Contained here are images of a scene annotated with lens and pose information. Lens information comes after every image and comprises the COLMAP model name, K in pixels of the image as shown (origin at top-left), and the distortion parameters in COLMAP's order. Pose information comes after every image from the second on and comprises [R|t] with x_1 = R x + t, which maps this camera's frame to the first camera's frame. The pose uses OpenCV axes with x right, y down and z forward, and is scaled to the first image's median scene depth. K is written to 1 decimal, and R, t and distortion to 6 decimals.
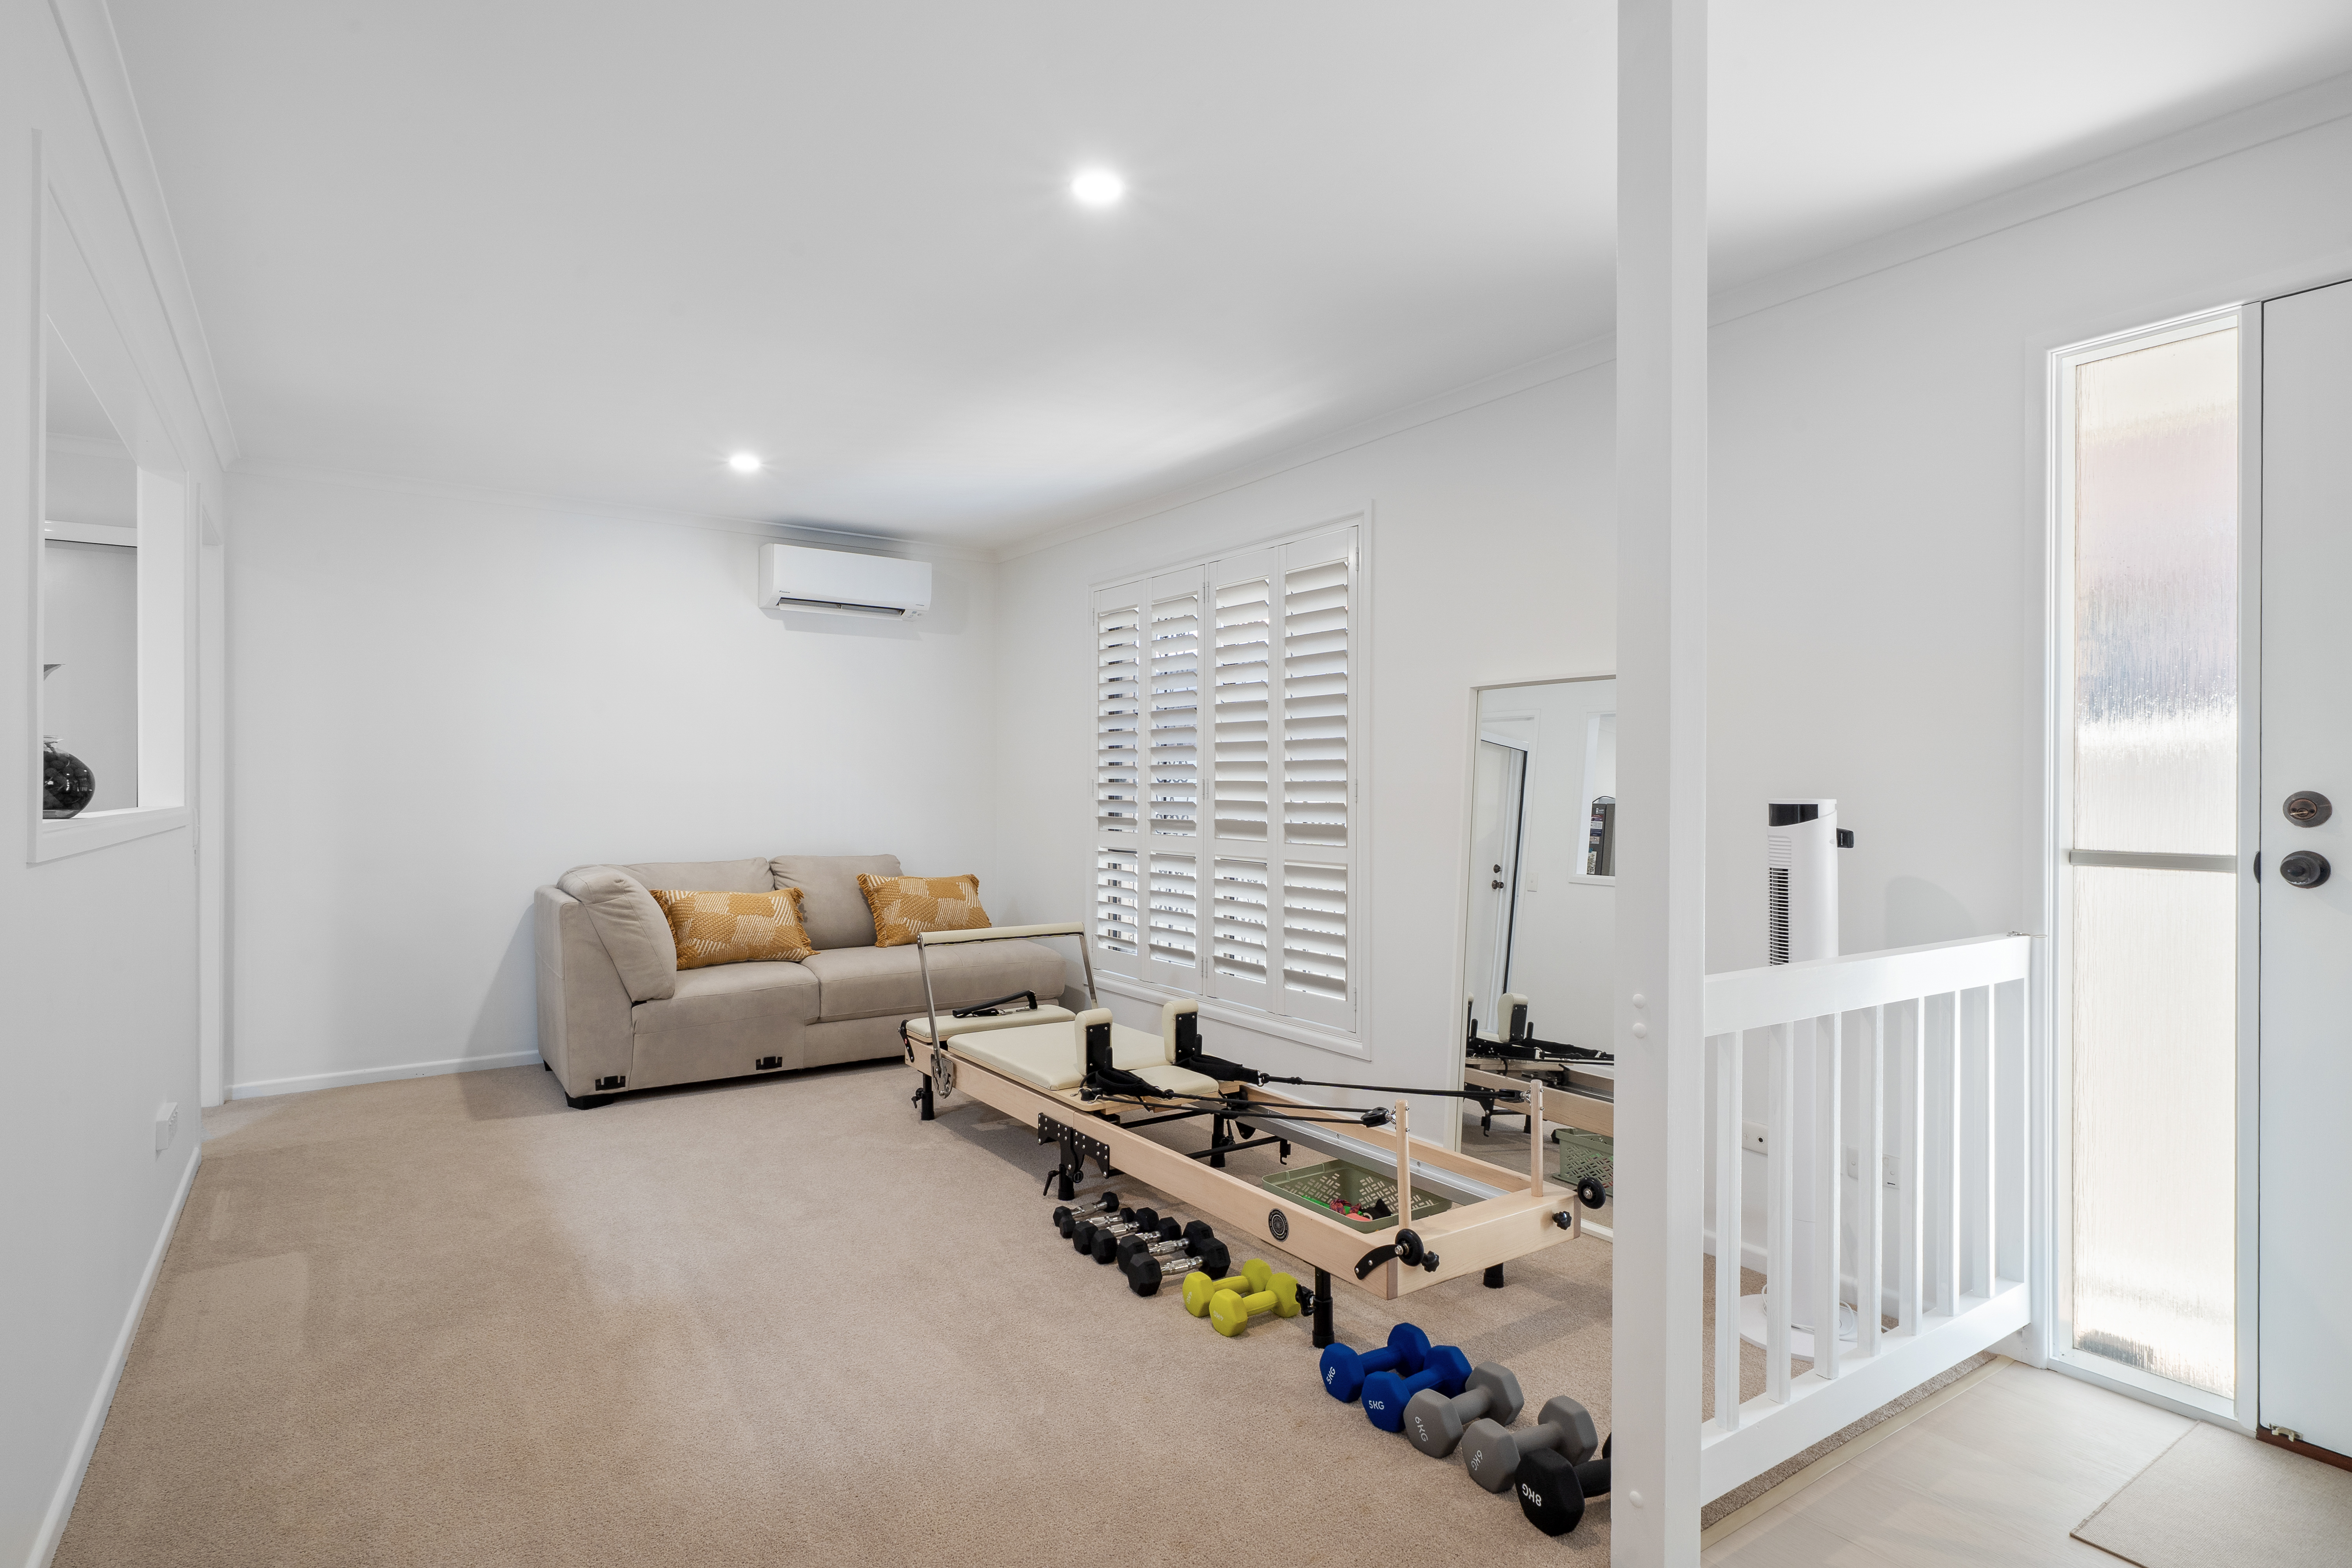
lens RADIAL K [[1198.4, 0, 1176.0], [0, 1198.4, 784.0], [0, 0, 1]] dist [0.000456, 0.000040]
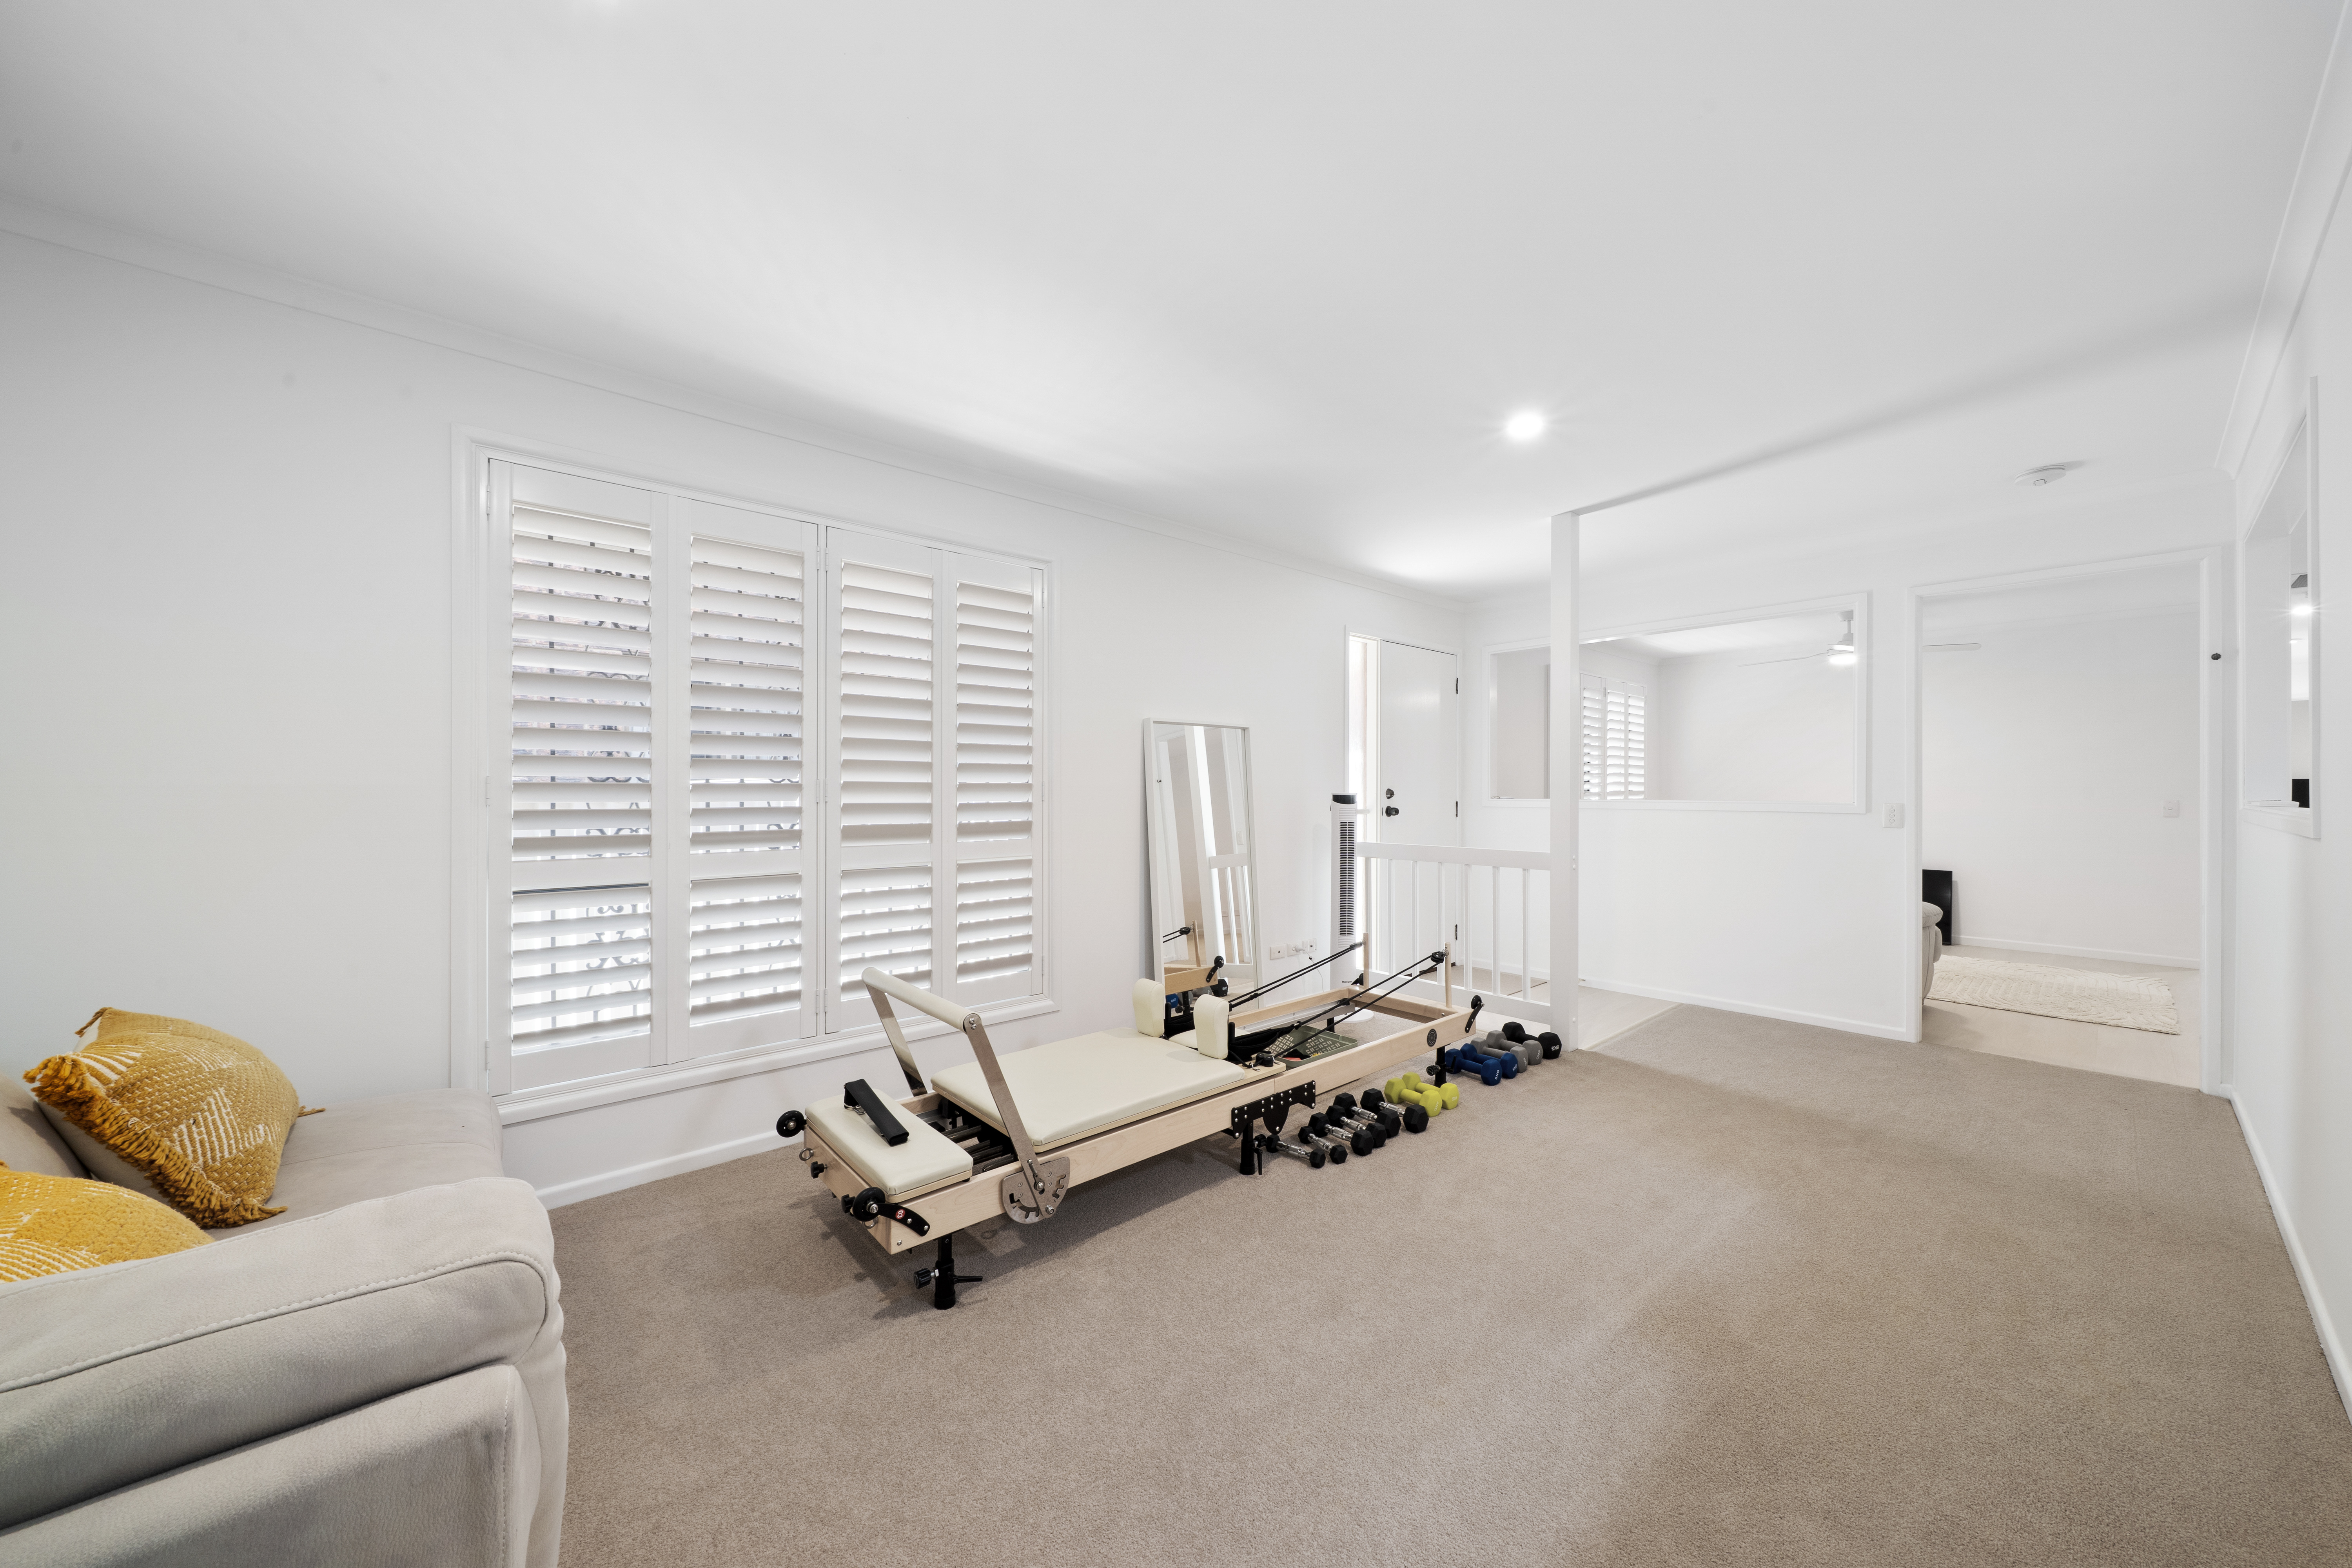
lens RADIAL K [[791.6, 0, 1215.2], [0, 791.6, 789.0], [0, 0, 1]] dist [-0.001026, -0.000040]
pose [[-0.105258, -0.004005, 0.994437, -0.613720], [-0.001610, 0.999991, 0.003857, 0.000058], [-0.994444, -0.001195, -0.105263, 0.855305]]
